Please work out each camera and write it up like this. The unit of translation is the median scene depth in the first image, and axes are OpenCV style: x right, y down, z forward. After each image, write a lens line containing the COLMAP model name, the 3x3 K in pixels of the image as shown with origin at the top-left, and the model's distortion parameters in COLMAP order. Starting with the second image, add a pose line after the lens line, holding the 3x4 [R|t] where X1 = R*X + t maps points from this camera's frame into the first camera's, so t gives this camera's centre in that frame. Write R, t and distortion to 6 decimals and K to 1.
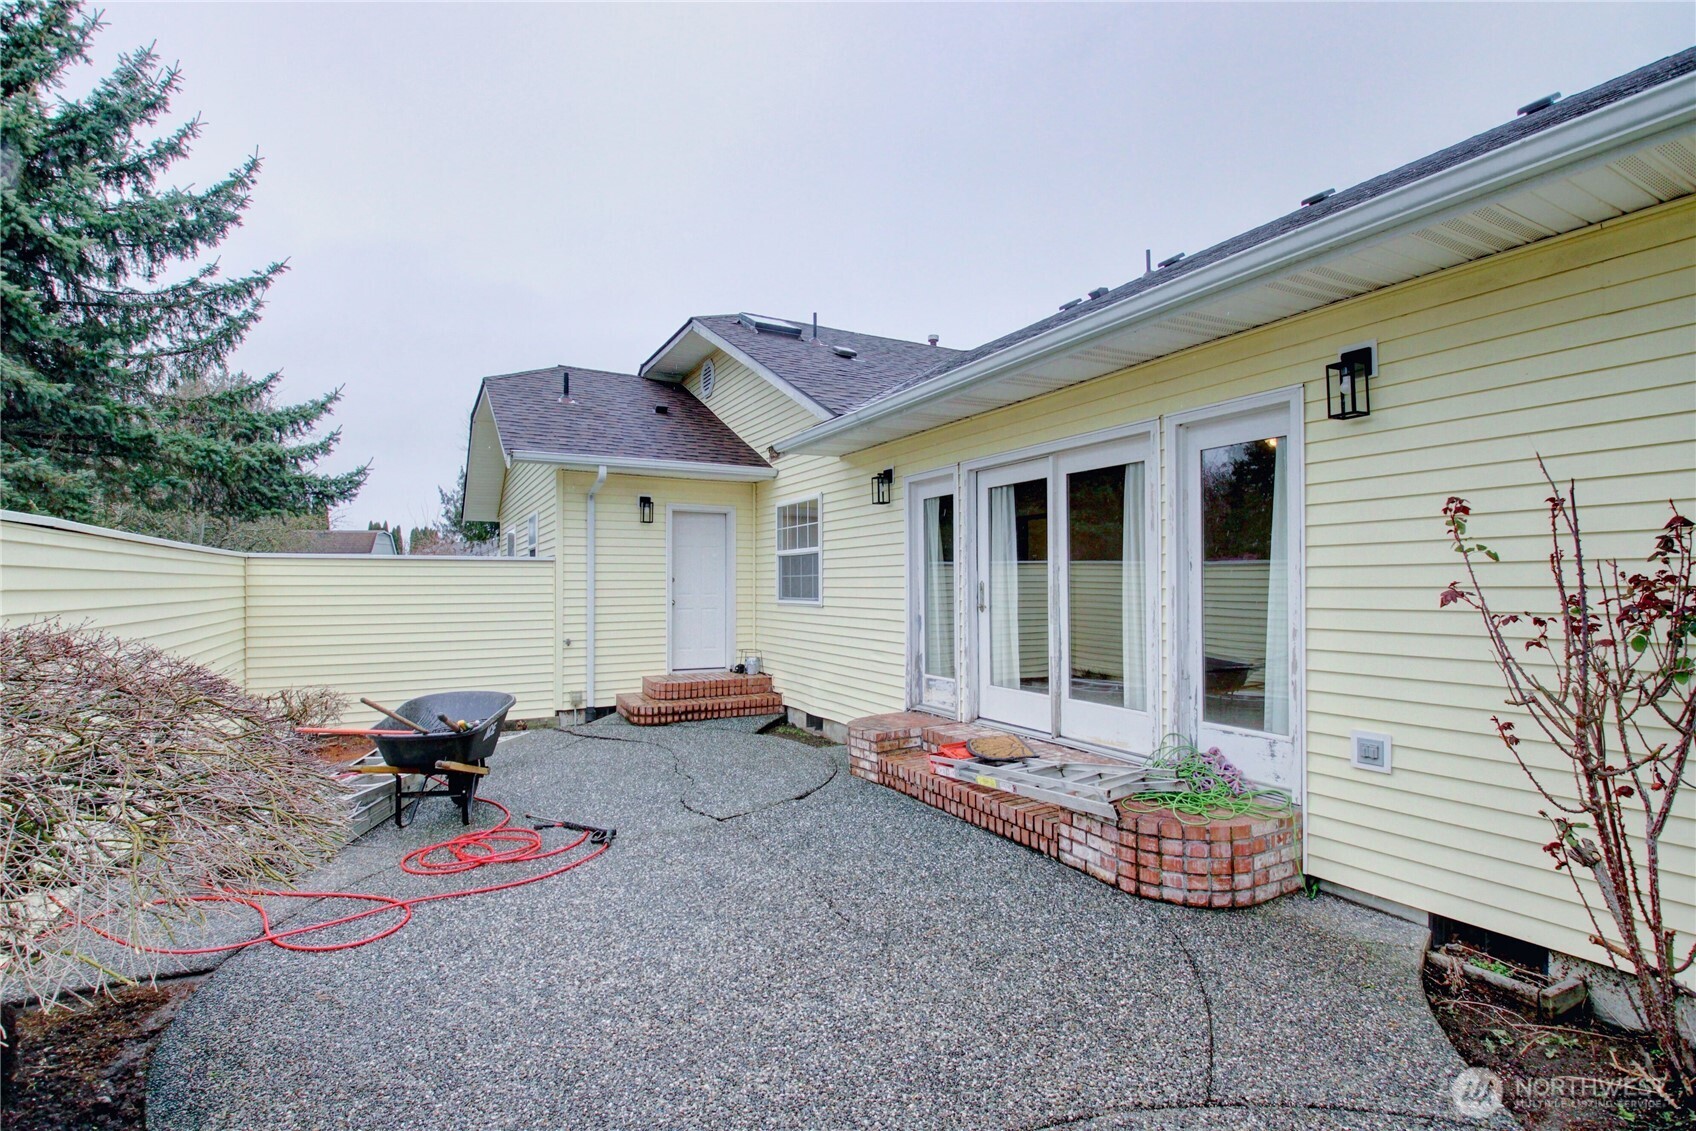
lens RADIAL K [[794.7, 0, 857.1], [0, 794.7, 566.6], [0, 0, 1]] dist [-0.005973, -0.013302]
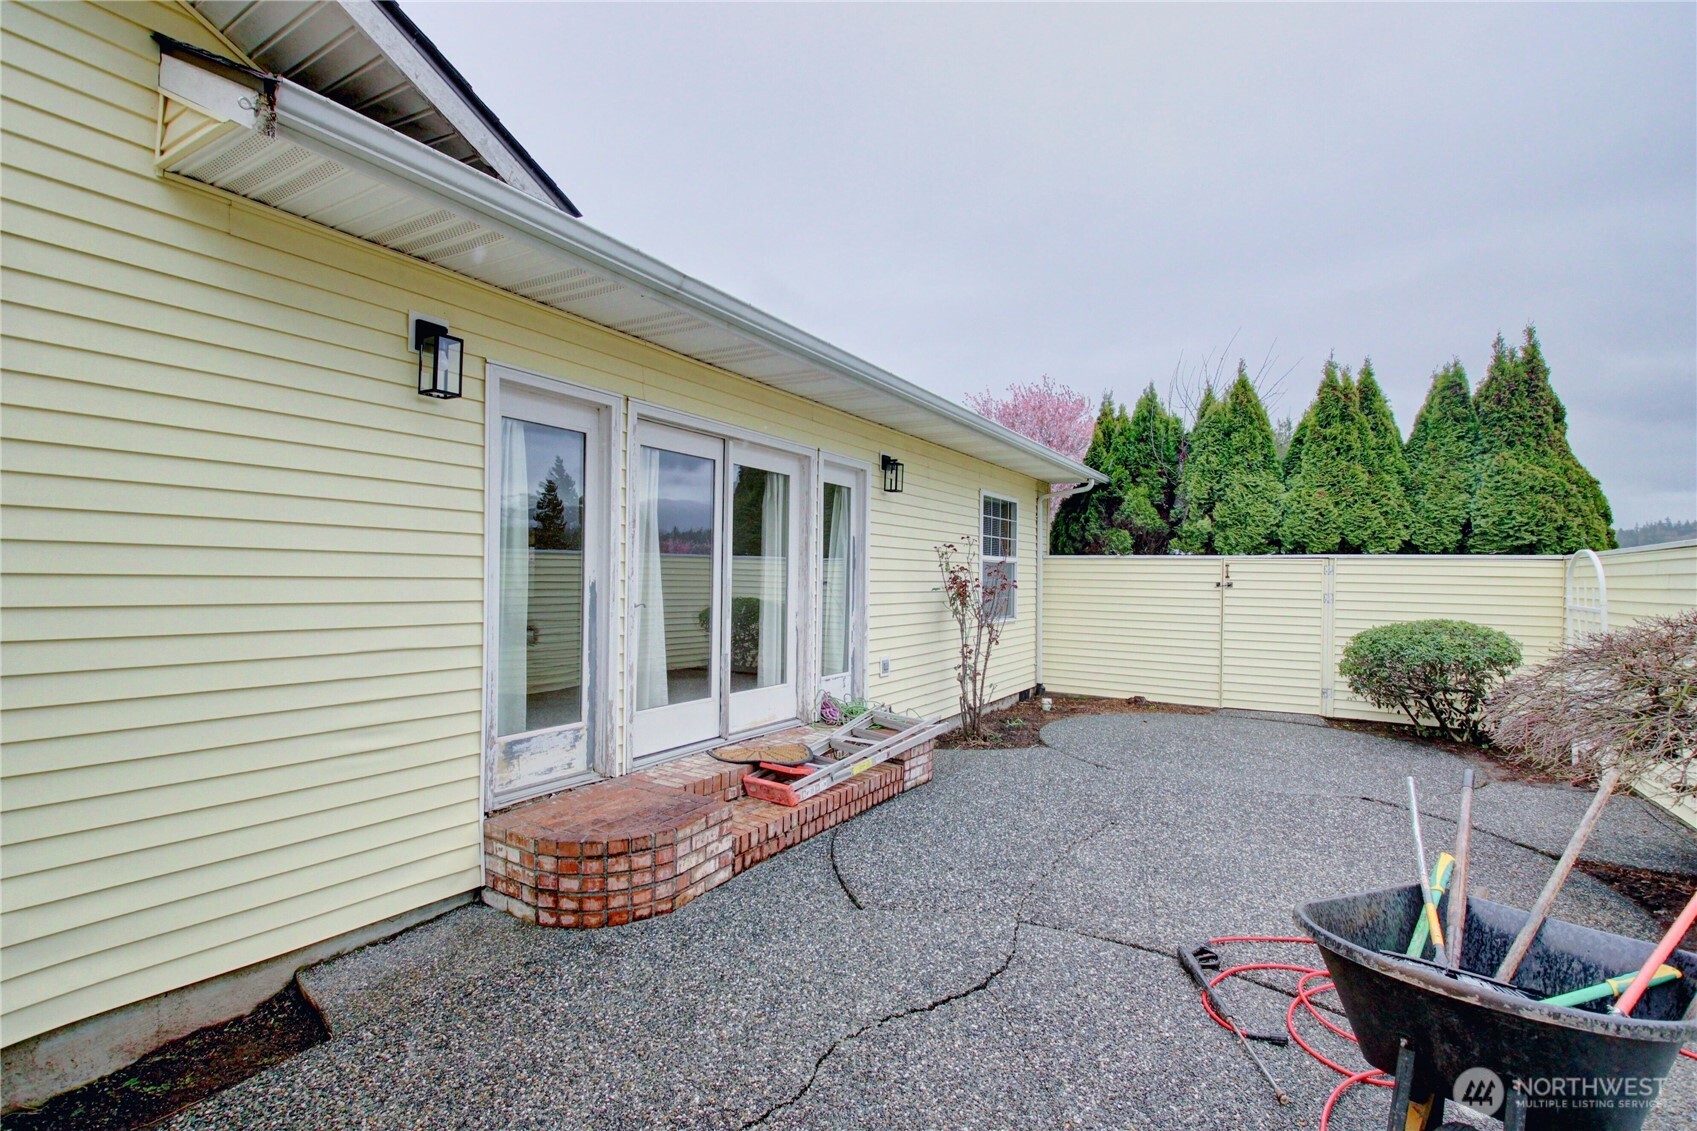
lens RADIAL K [[795.1, 0, 858.4], [0, 795.1, 574.3], [0, 0, 1]] dist [-0.005973, -0.013302]
pose [[-0.501397, -0.014770, 0.865091, -0.649071], [-0.040533, 0.999157, -0.006433, 0.027029], [-0.864268, -0.038290, -0.501573, 1.382558]]
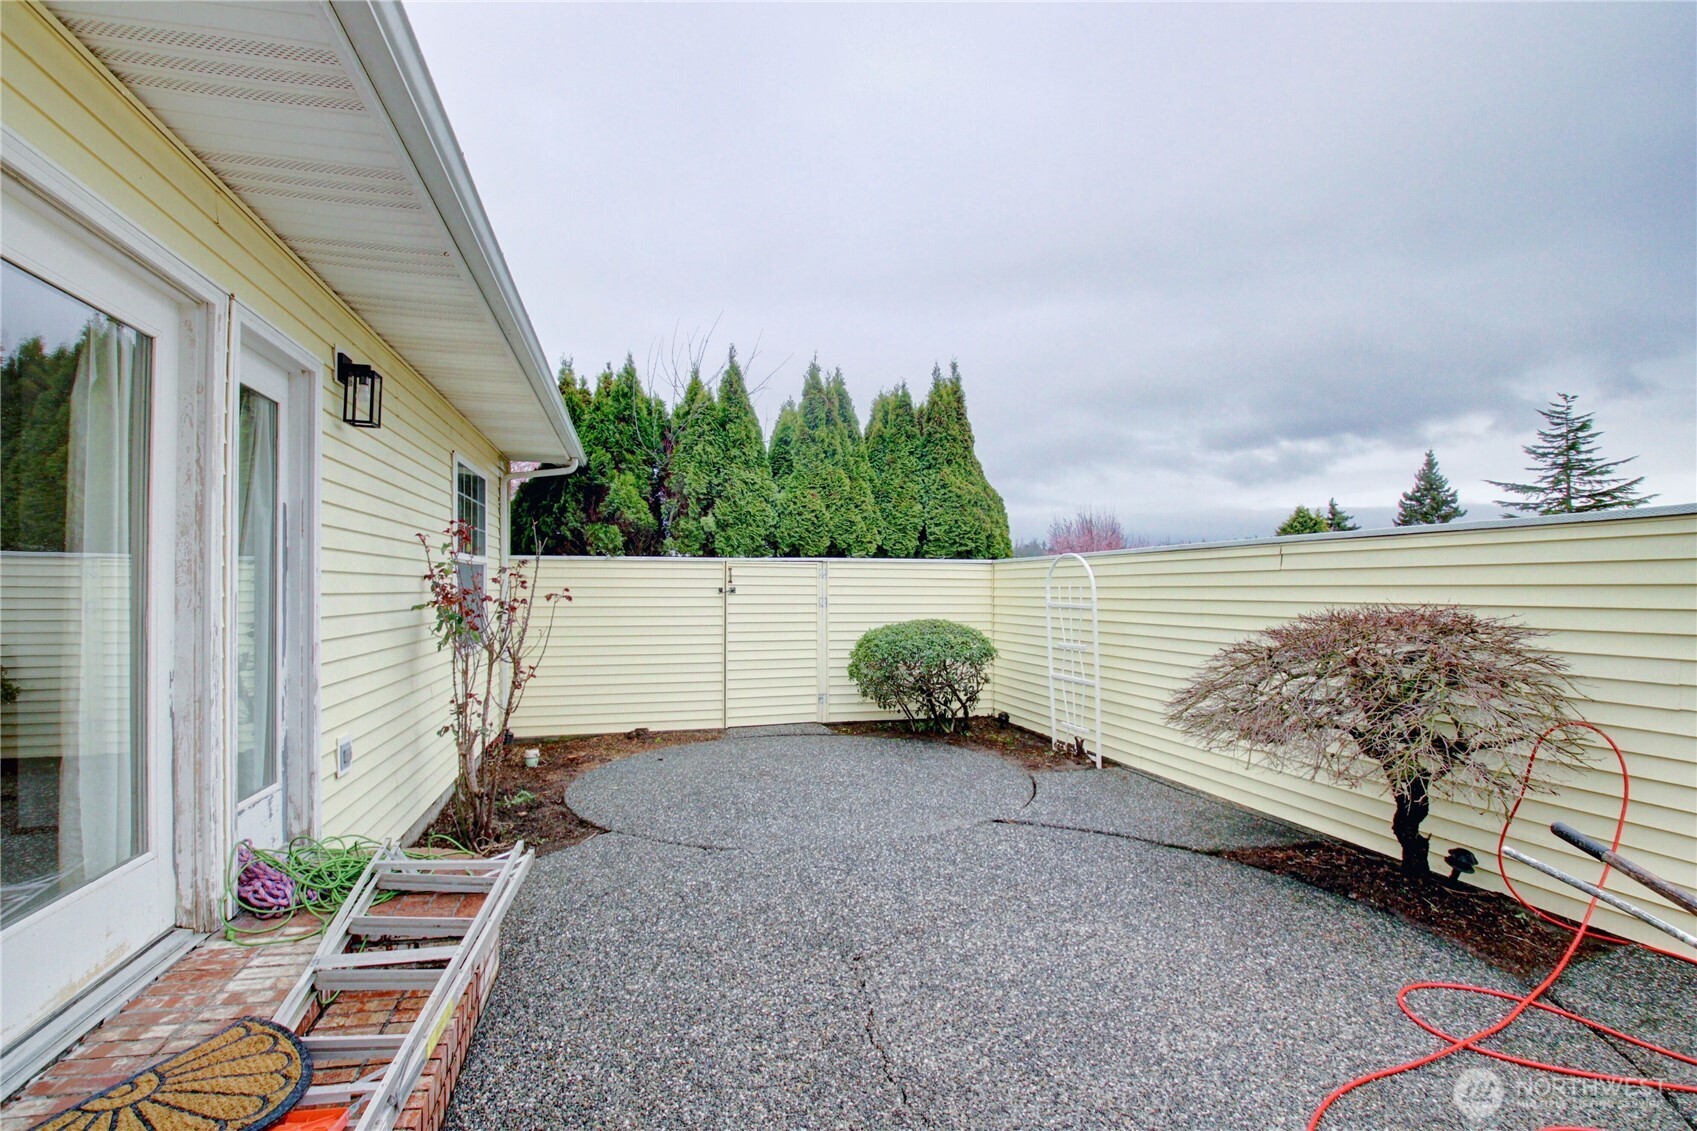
lens RADIAL K [[795.1, 0, 874.0], [0, 795.1, 576.5], [0, 0, 1]] dist [-0.005973, -0.013302]
pose [[-0.967789, -0.005639, 0.251698, -0.162473], [-0.014980, 0.999268, -0.035209, 0.030266], [-0.251316, -0.037846, -0.967165, 1.239301]]
